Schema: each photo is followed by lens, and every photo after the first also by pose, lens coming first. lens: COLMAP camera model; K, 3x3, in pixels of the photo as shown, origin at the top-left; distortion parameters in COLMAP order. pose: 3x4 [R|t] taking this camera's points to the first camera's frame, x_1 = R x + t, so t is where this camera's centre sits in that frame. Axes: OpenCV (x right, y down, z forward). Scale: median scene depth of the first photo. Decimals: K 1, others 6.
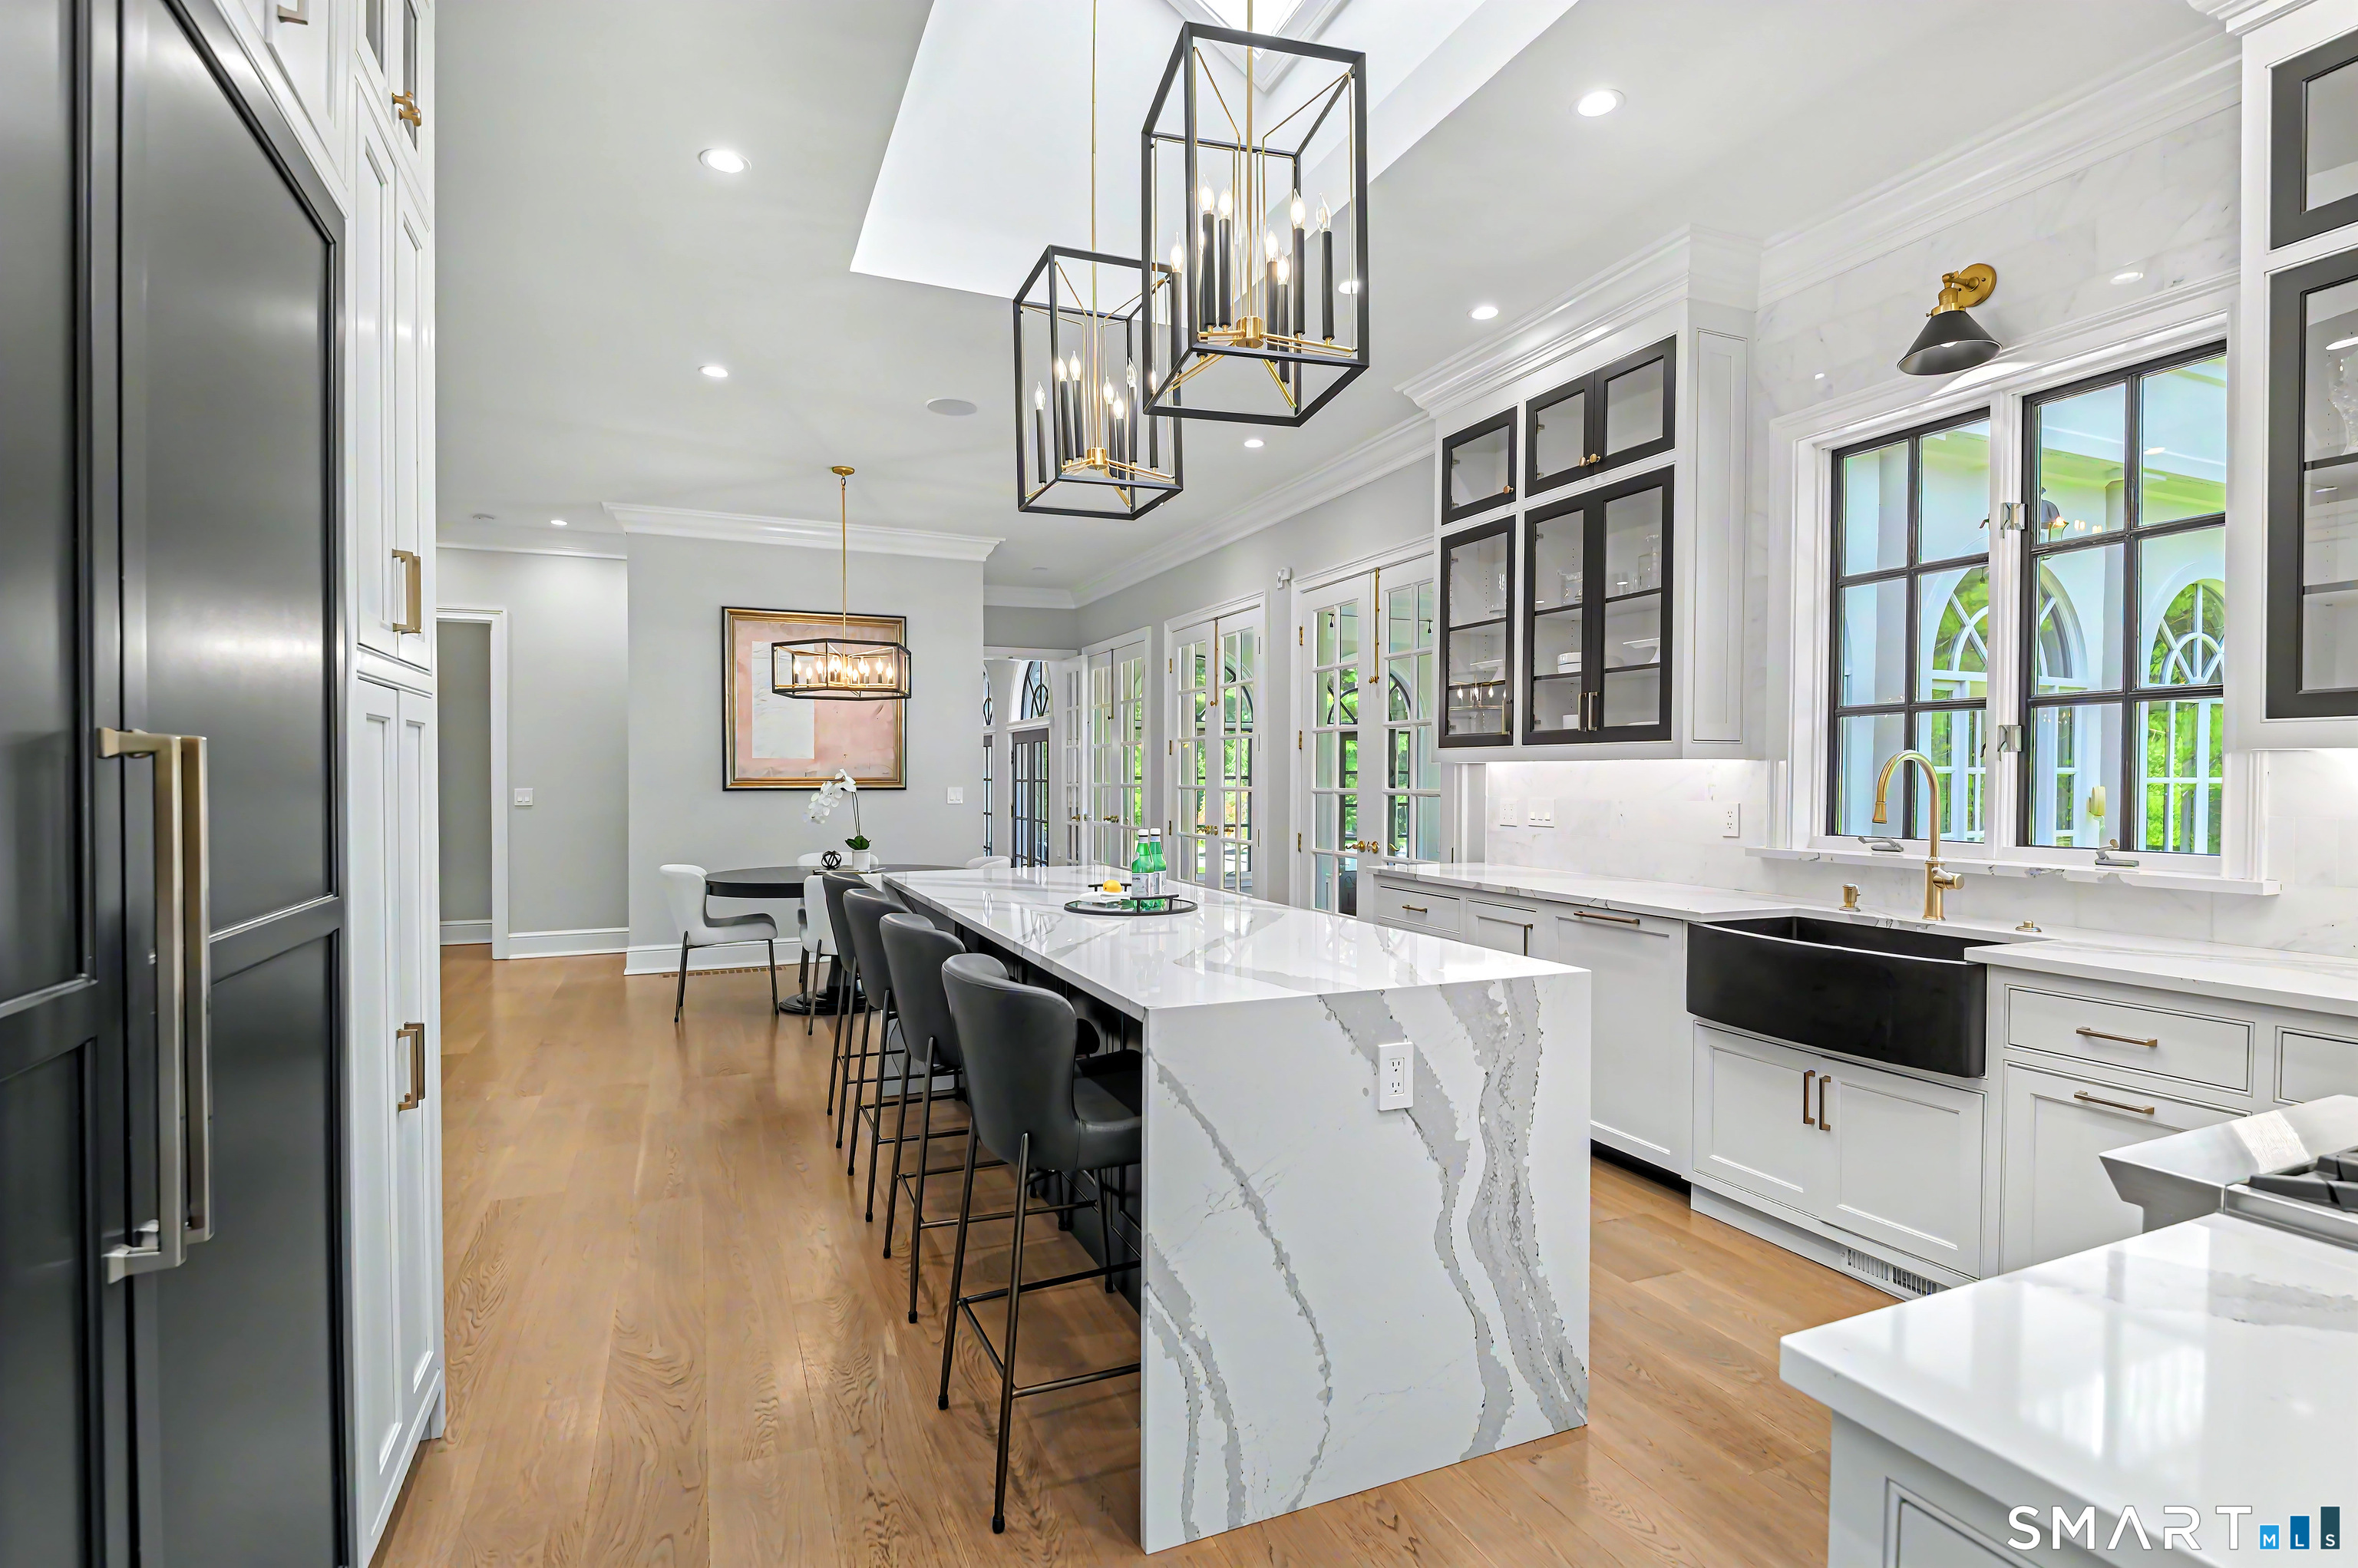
lens RADIAL K [[1125.6, 0, 1179.0], [0, 1125.6, 784.0], [0, 0, 1]] dist [-0.002178, -0.000428]
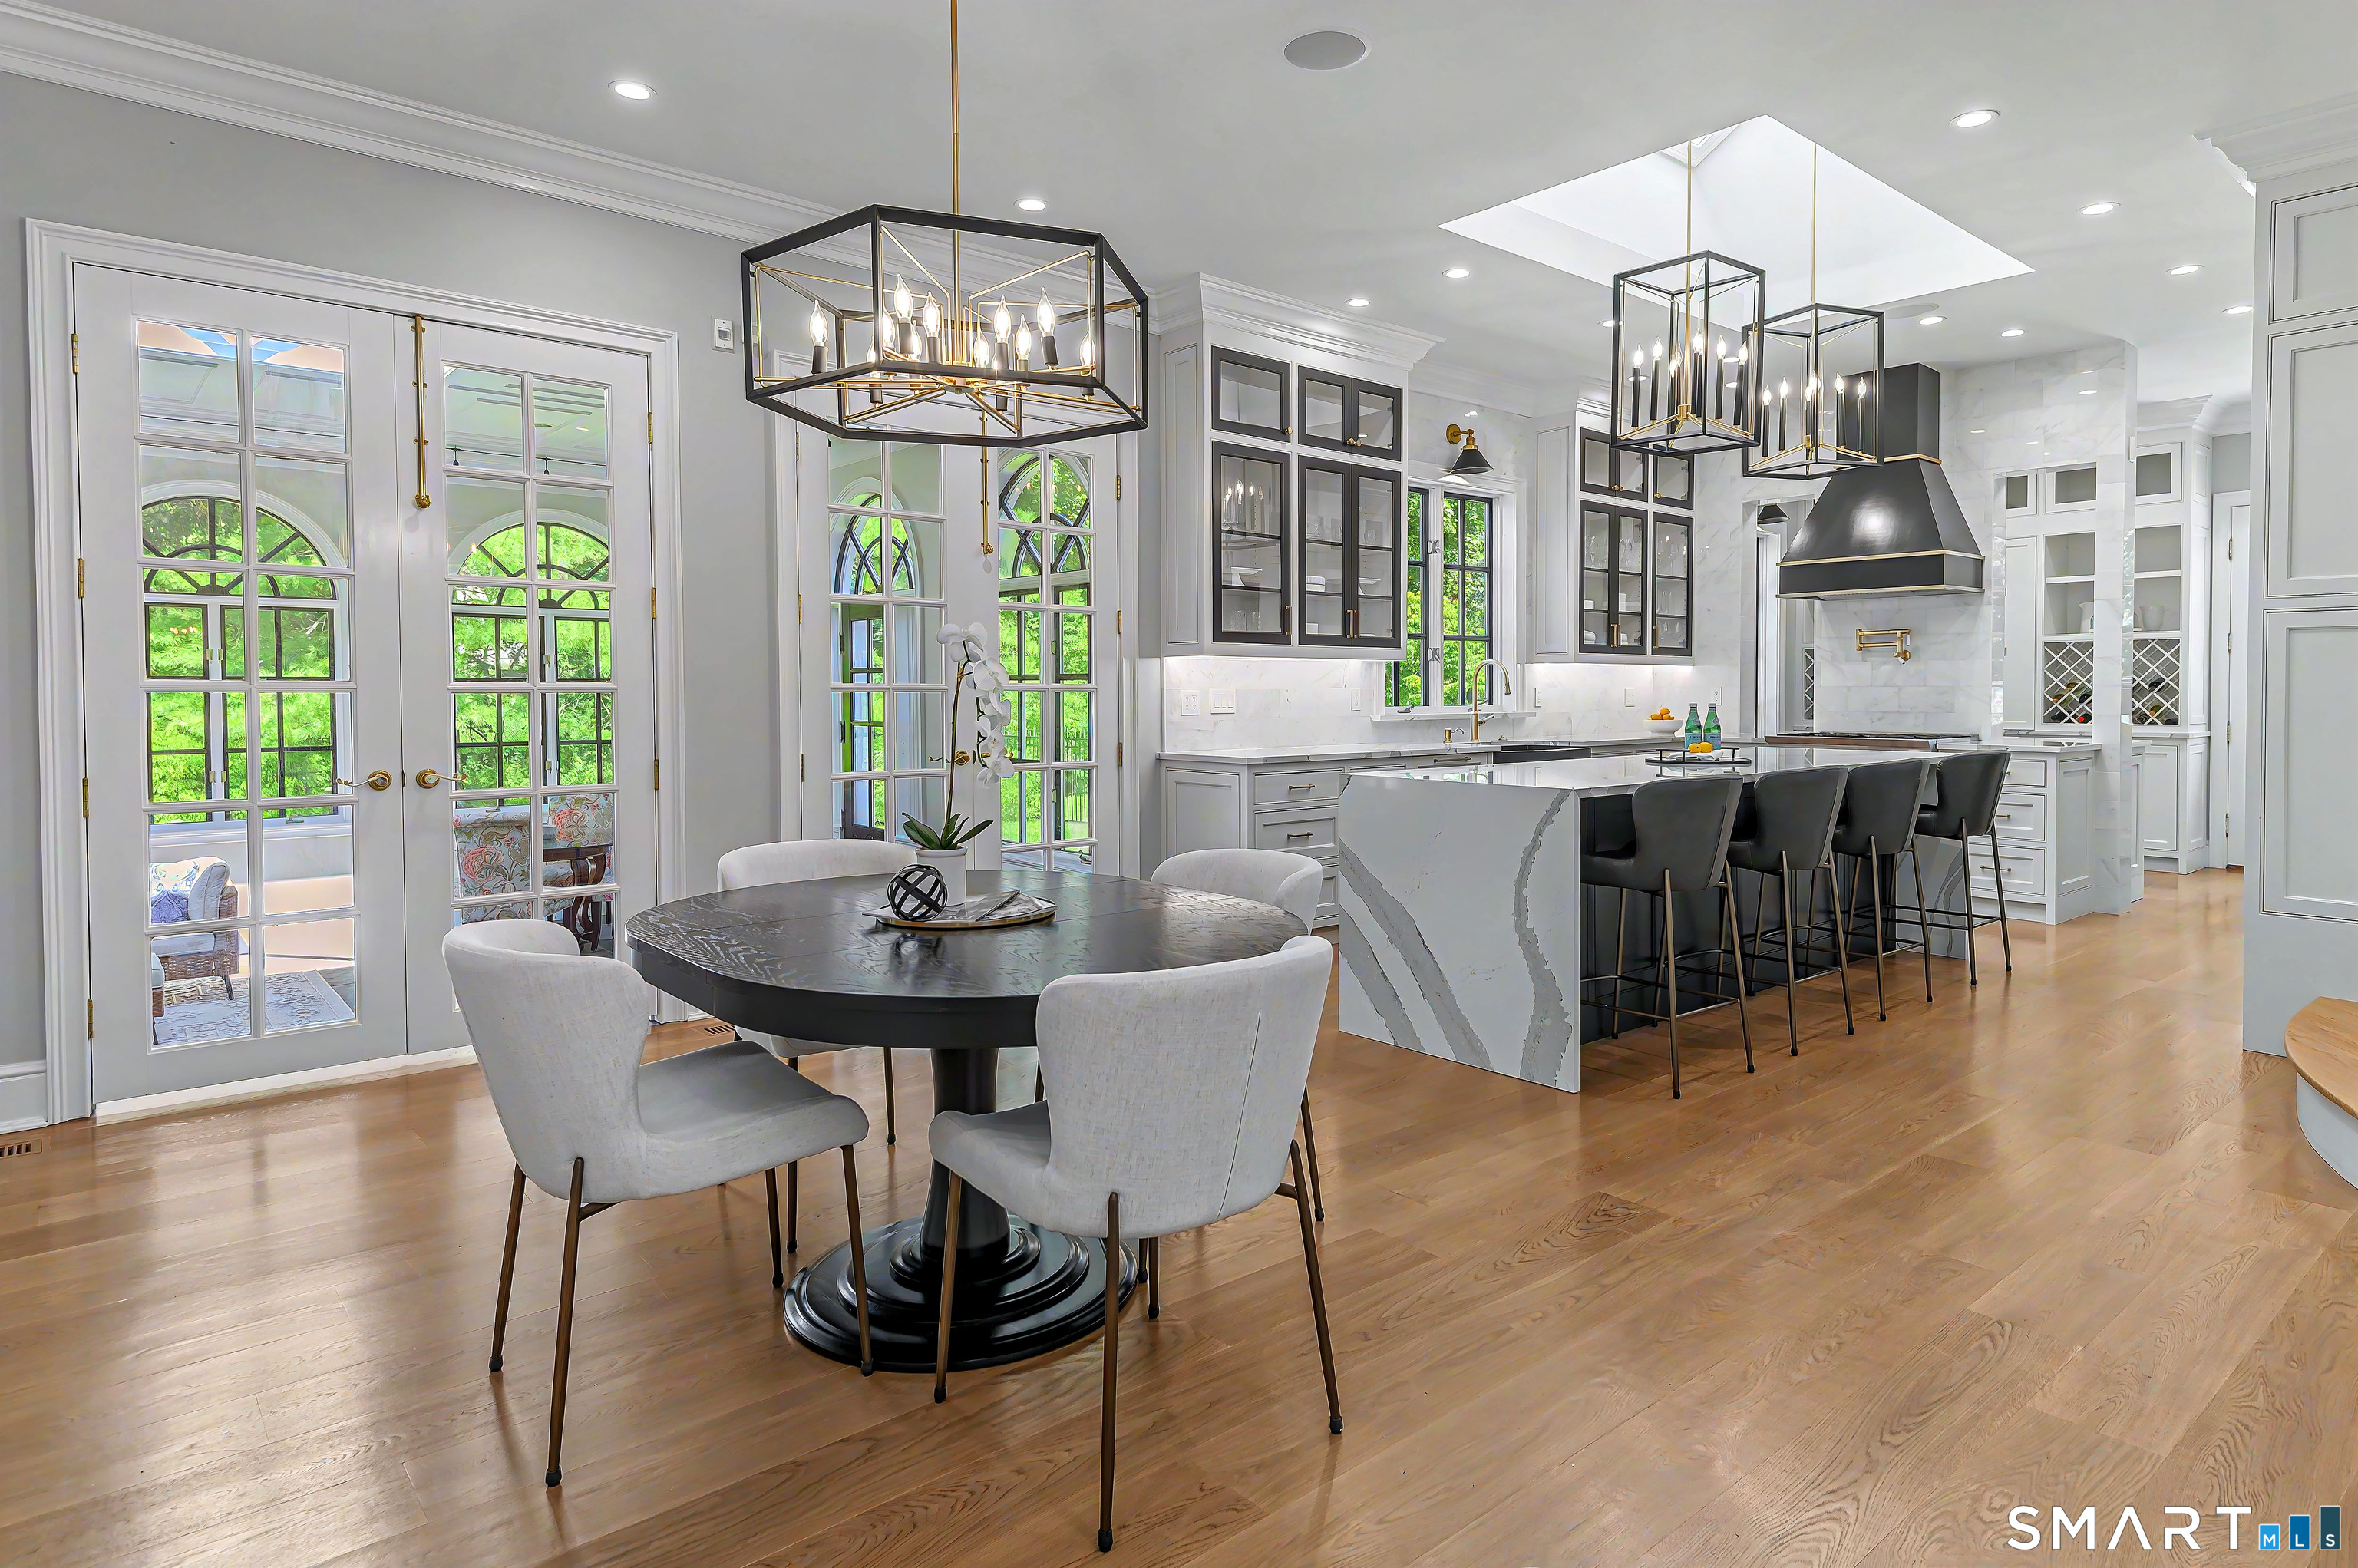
lens RADIAL K [[1313.6, 0, 1225.3], [0, 1313.6, 705.0], [0, 0, 1]] dist [0.048204, -0.000052]
pose [[-0.309924, -0.016754, 0.950614, -0.941749], [0.008267, 0.999759, 0.020316, 0.001967], [-0.950725, 0.014155, -0.309711, 1.374873]]
